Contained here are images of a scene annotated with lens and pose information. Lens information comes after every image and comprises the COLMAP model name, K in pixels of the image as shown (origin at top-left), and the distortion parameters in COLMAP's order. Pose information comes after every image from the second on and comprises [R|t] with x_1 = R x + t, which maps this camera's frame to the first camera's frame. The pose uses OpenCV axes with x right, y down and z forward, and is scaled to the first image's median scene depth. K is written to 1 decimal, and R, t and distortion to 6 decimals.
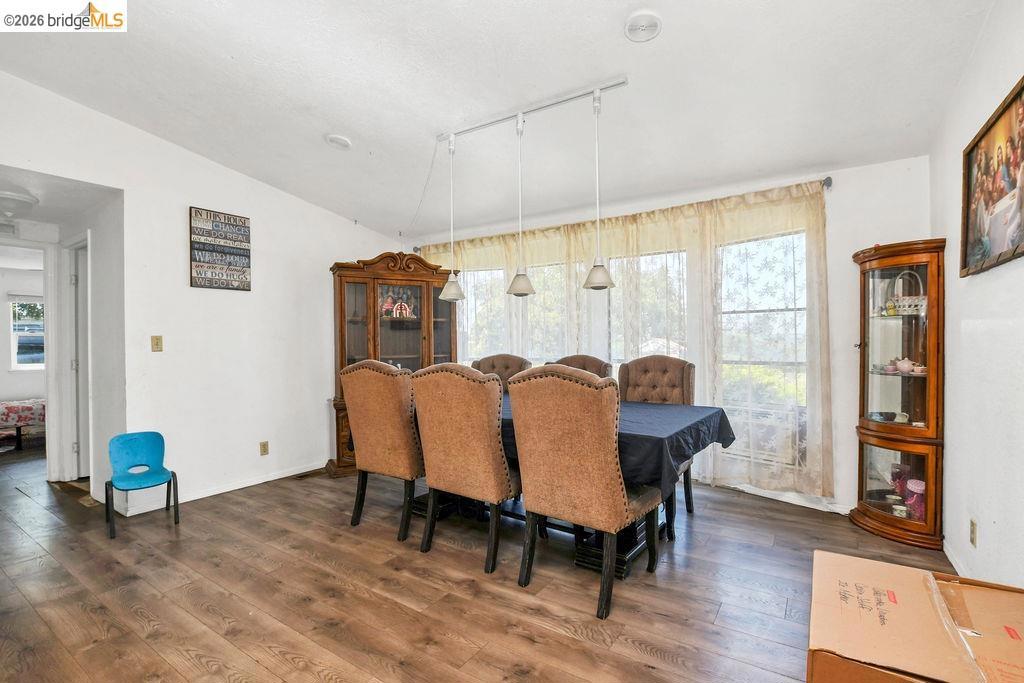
lens RADIAL K [[452.5, 0, 507.3], [0, 452.5, 345.2], [0, 0, 1]] dist [-0.026129, 0.001357]
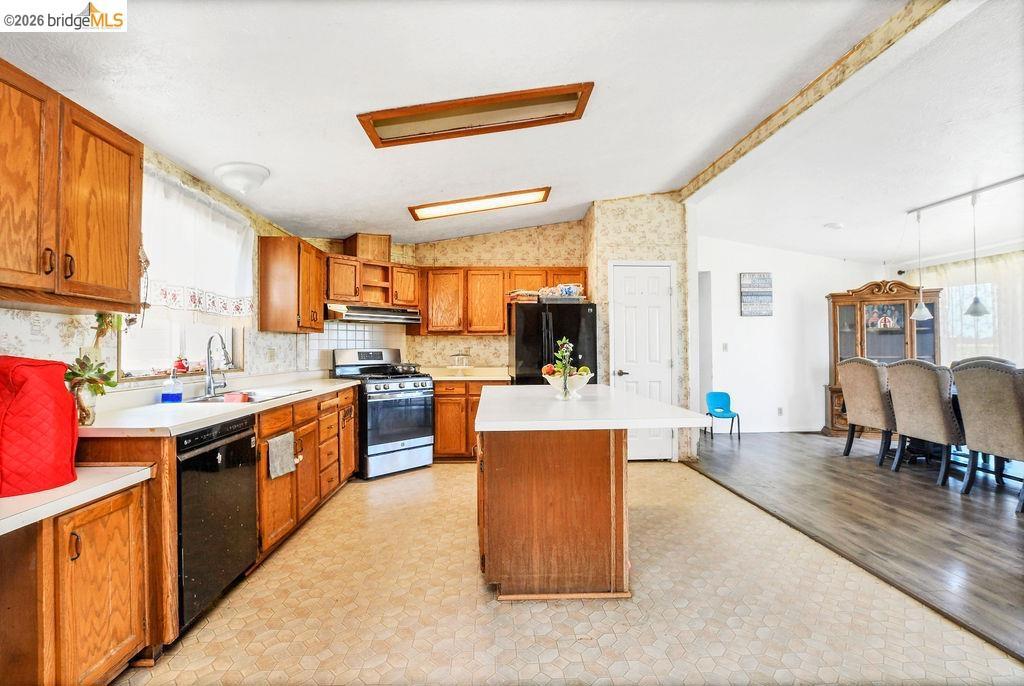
lens RADIAL K [[452.5, 0, 507.3], [0, 452.5, 346.7], [0, 0, 1]] dist [-0.026129, 0.001357]
pose [[0.571031, -0.000414, -0.820928, 0.232860], [-0.002499, 0.999994, -0.002243, -0.000091], [0.820925, 0.003333, 0.571027, -0.758938]]
